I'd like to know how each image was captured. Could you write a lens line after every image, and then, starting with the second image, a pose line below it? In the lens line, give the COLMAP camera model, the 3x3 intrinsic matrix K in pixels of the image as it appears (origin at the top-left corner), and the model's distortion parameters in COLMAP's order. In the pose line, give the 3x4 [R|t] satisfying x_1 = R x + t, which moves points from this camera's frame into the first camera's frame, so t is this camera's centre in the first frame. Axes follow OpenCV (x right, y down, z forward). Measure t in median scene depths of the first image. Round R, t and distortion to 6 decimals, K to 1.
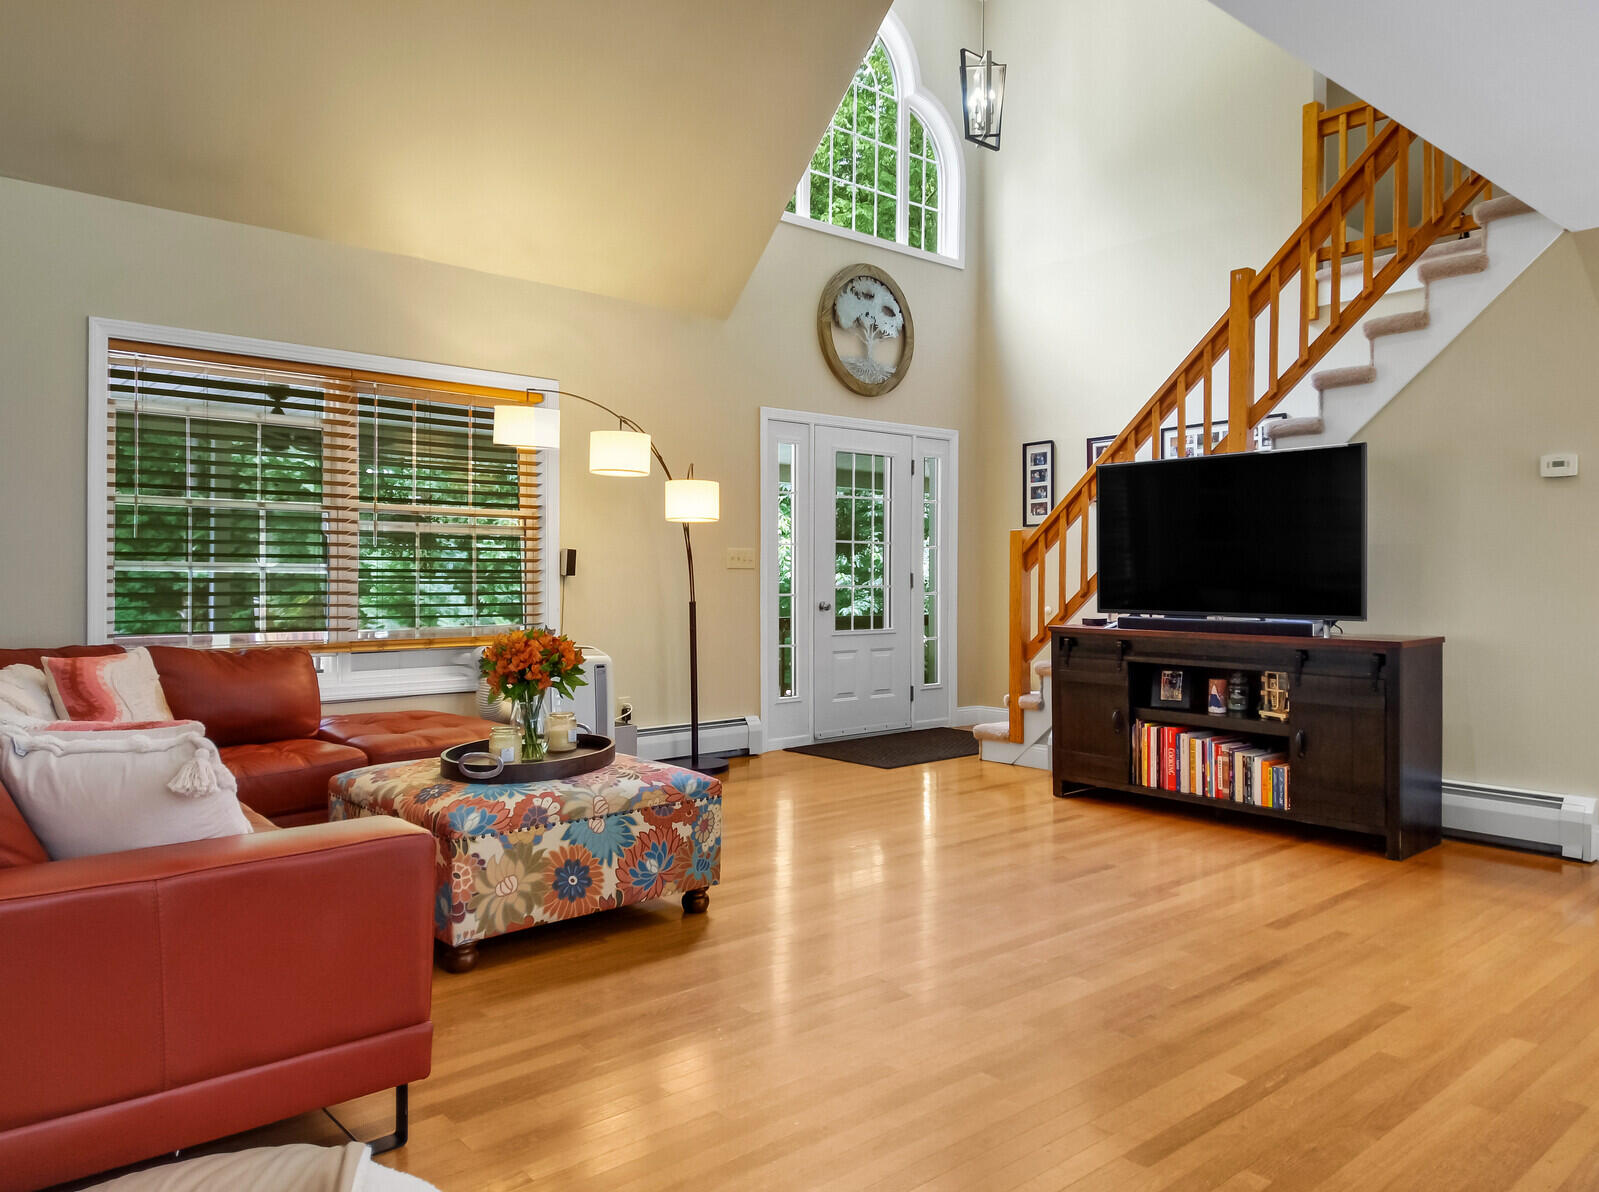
lens RADIAL K [[1098.0, 0, 795.1], [0, 1098.0, 592.9], [0, 0, 1]] dist [0.030189, -0.038226]
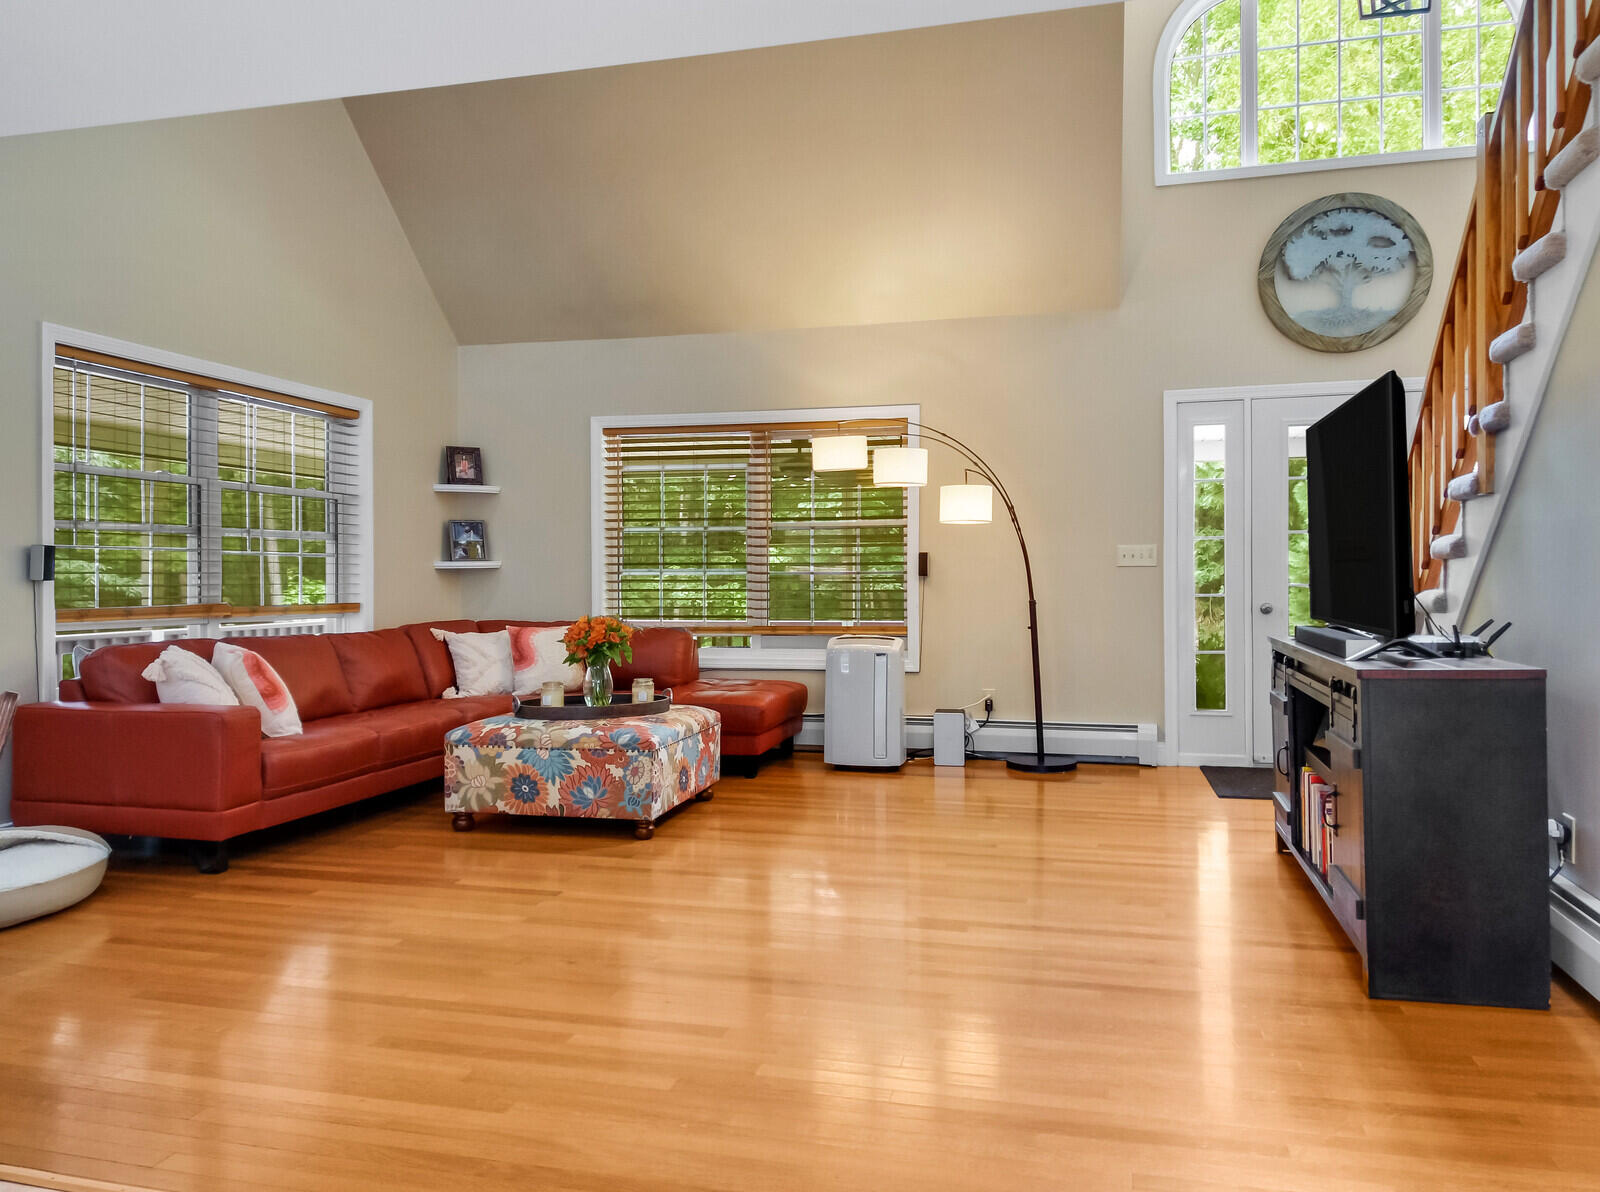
lens RADIAL K [[1098.7, 0, 797.0], [0, 1098.7, 588.5], [0, 0, 1]] dist [0.030189, -0.038226]
pose [[0.580742, -0.000238, -0.814088, 1.140569], [-0.004546, 0.999983, -0.003535, 0.002766], [0.814075, 0.005754, 0.580731, 0.437665]]
